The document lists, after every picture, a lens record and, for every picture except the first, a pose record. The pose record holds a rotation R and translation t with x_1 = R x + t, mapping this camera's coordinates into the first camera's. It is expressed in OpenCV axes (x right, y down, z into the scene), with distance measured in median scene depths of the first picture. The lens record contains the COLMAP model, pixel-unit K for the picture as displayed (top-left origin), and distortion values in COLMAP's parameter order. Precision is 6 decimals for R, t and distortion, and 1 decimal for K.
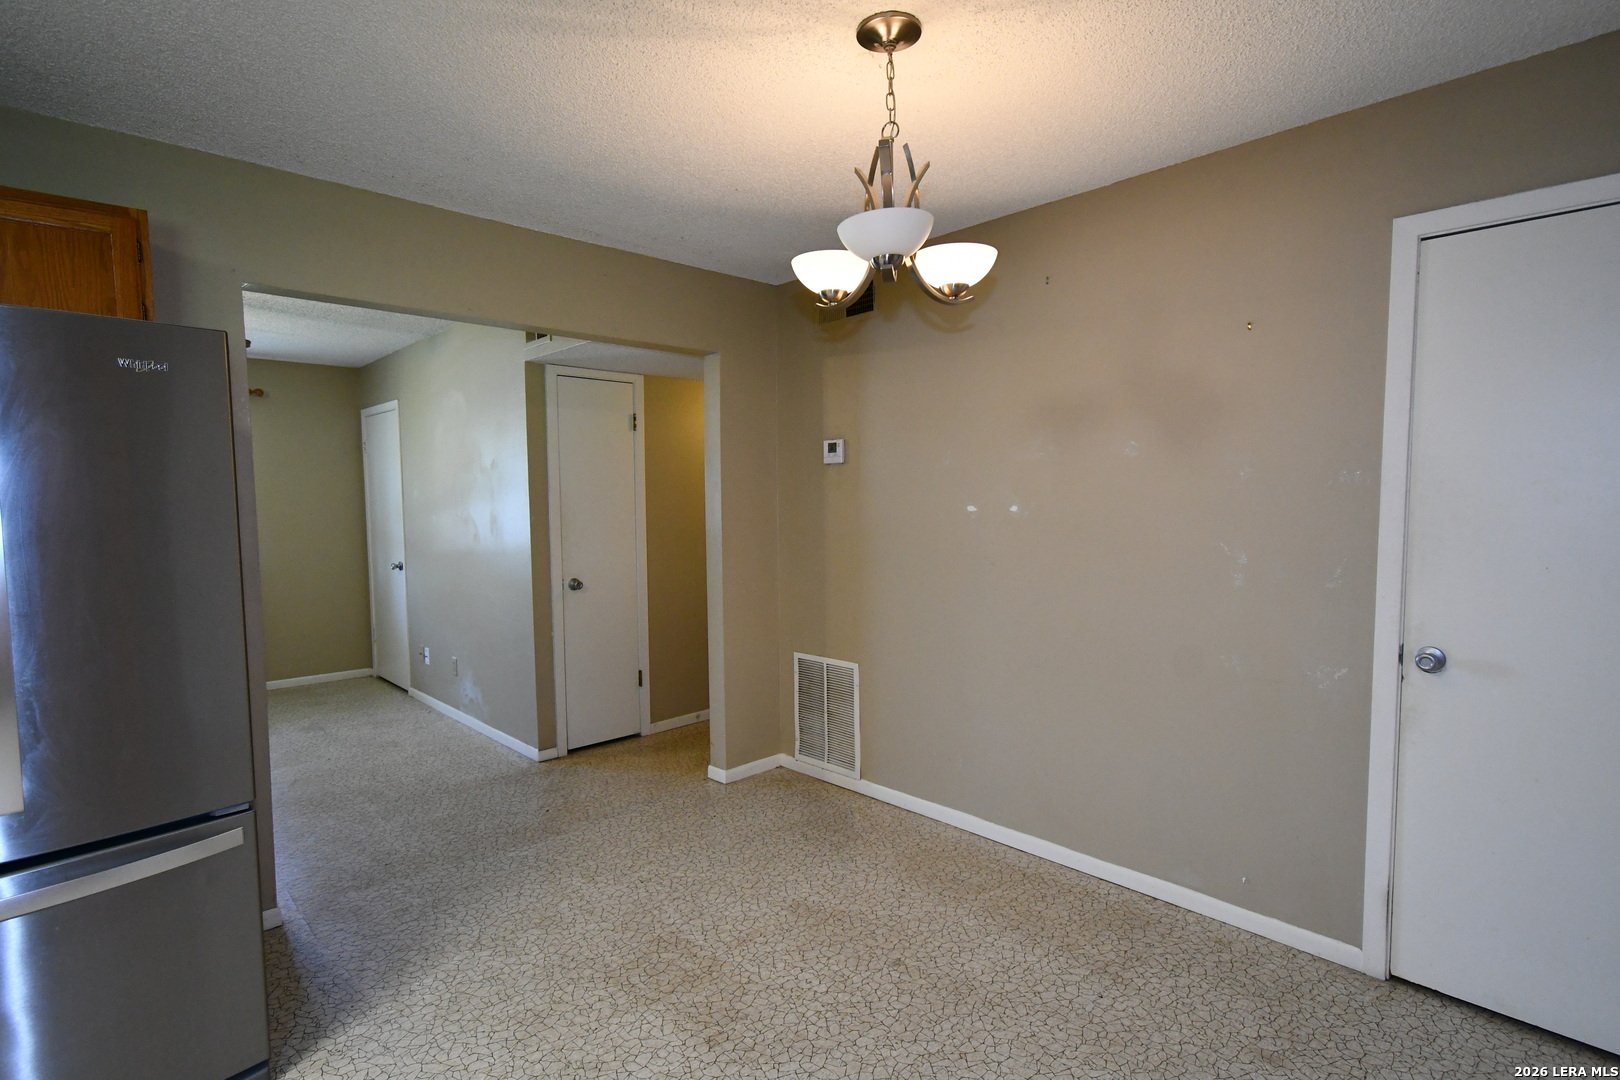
lens RADIAL K [[799.7, 0, 815.3], [0, 799.7, 548.0], [0, 0, 1]] dist [0.005199, -0.003141]
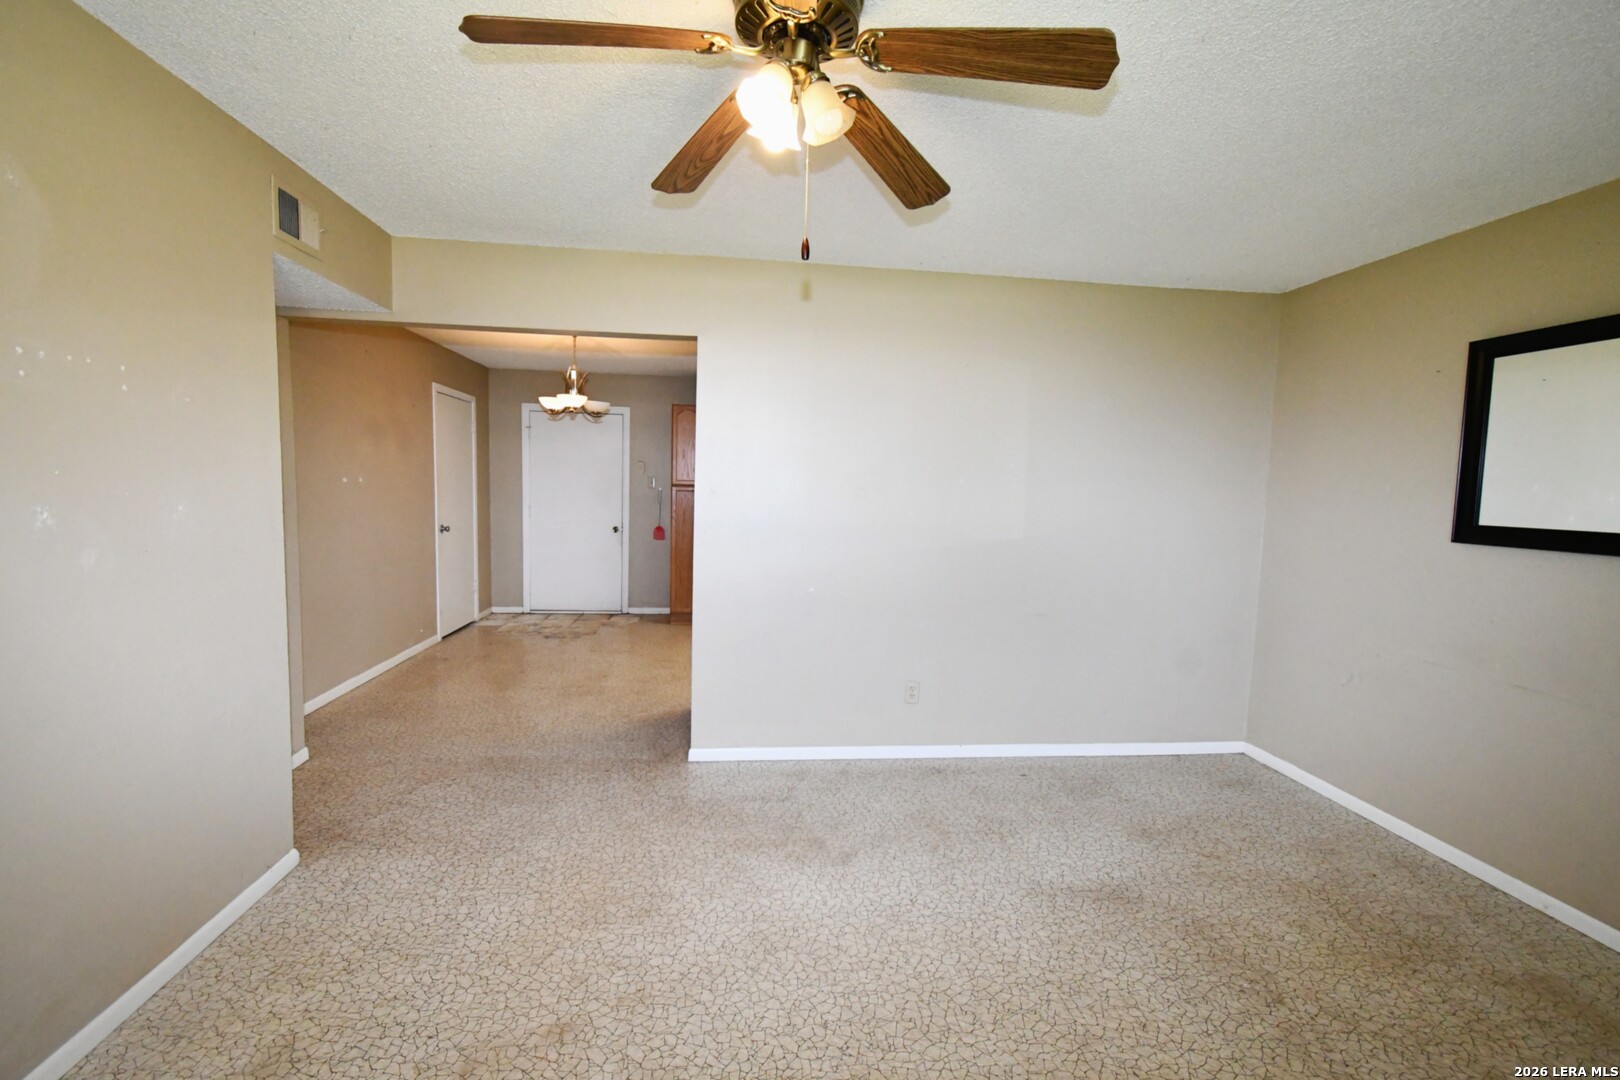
lens RADIAL K [[713.8, 0, 813.3], [0, 713.8, 545.3], [0, 0, 1]] dist [0.006258, -0.003043]
pose [[-0.792062, -0.061248, 0.607360, -1.157289], [0.025353, 0.990795, 0.132978, -0.076205], [-0.609914, 0.120725, -0.783218, 1.288054]]
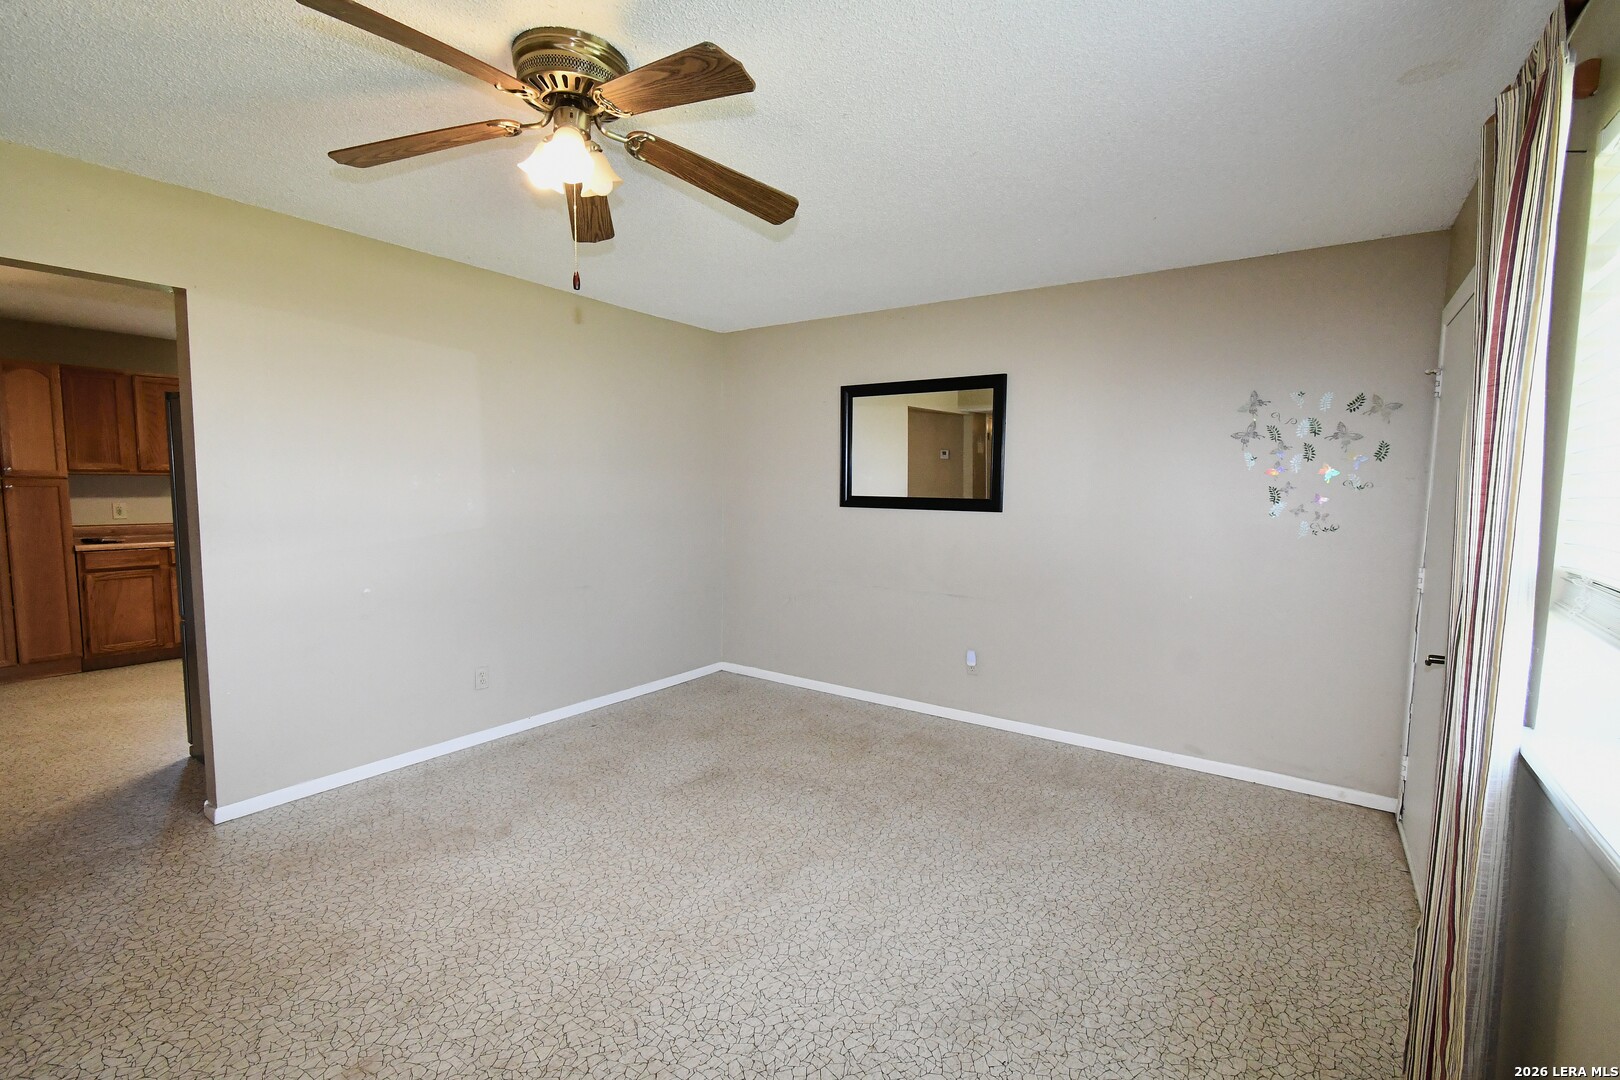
lens RADIAL K [[713.8, 0, 813.2], [0, 713.8, 544.2], [0, 0, 1]] dist [0.006258, -0.003043]
pose [[-0.980949, 0.016492, -0.193566, -0.952083], [-0.014219, 0.987622, 0.156204, -0.090904], [0.193747, 0.155981, -0.968572, 1.487131]]
